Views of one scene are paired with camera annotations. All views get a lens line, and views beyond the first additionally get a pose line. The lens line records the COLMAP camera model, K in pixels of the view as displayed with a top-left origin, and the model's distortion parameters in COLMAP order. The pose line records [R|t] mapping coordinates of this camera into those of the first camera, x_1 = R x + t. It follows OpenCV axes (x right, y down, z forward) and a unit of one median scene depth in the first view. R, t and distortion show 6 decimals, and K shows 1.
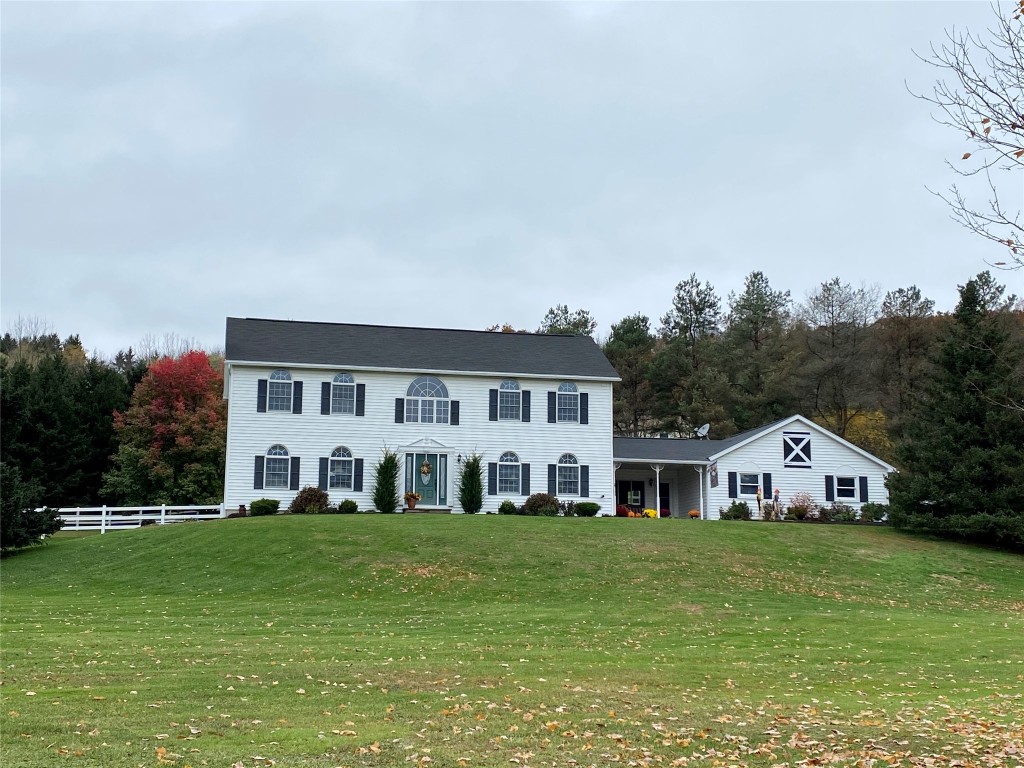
lens RADIAL K [[1356.9, 0, 512.0], [0, 1356.9, 384.0], [0, 0, 1]] dist [0.137284, 0.021753]
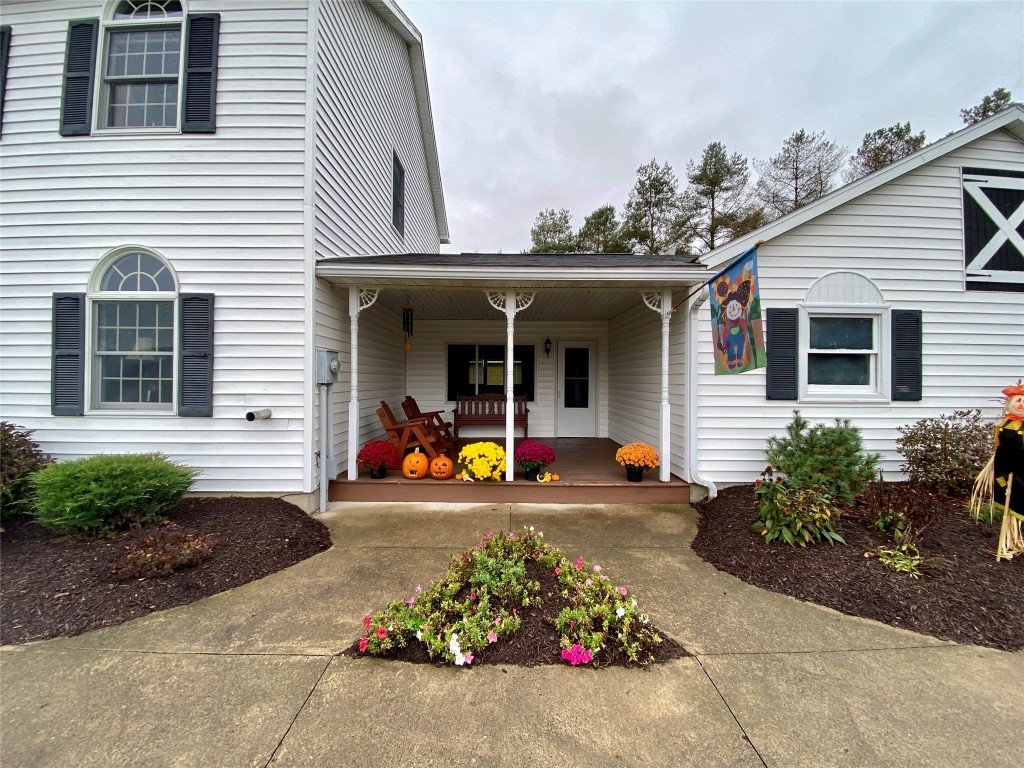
lens RADIAL K [[422.3, 0, 501.8], [0, 422.3, 381.1], [0, 0, 1]] dist [0.014133, -0.016477]
pose [[0.978991, 0.001244, -0.203900, 0.129798], [0.033224, 0.985645, 0.165532, 0.066687], [0.201179, -0.168828, 0.964896, 0.954792]]
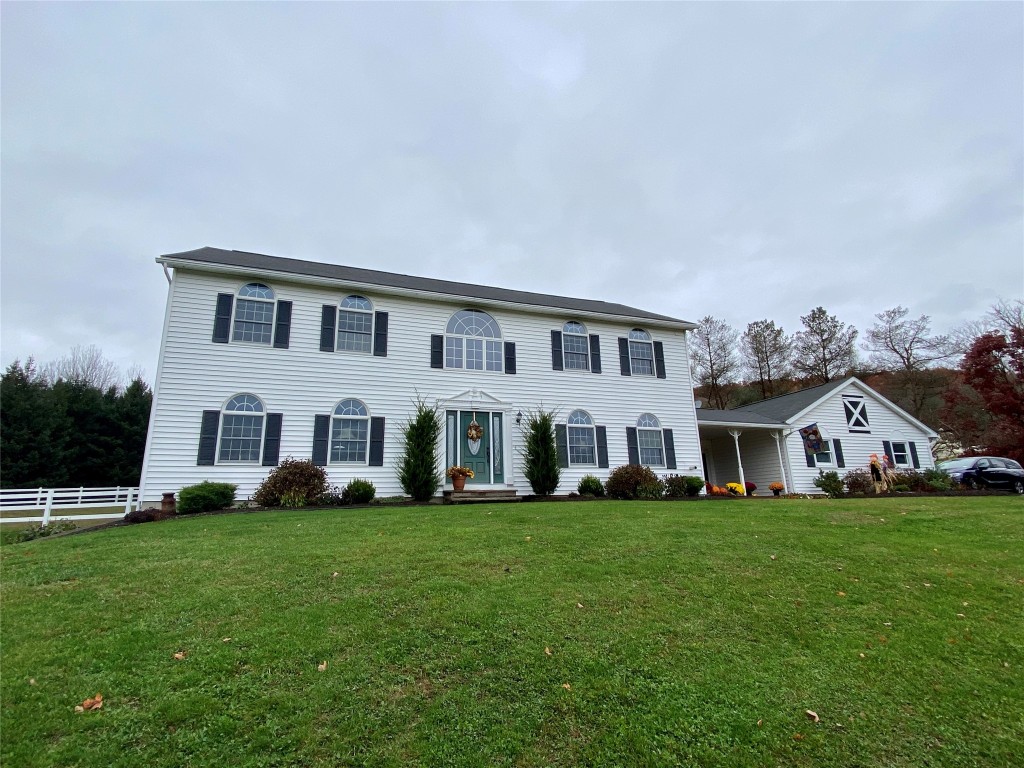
lens RADIAL K [[525.8, 0, 514.0], [0, 525.8, 382.2], [0, 0, 1]] dist [0.050445, -0.035223]
pose [[0.989087, 0.003937, 0.147281, -0.083524], [0.008456, 0.996478, -0.083427, 0.059348], [-0.147091, 0.083762, 0.985570, 0.723288]]
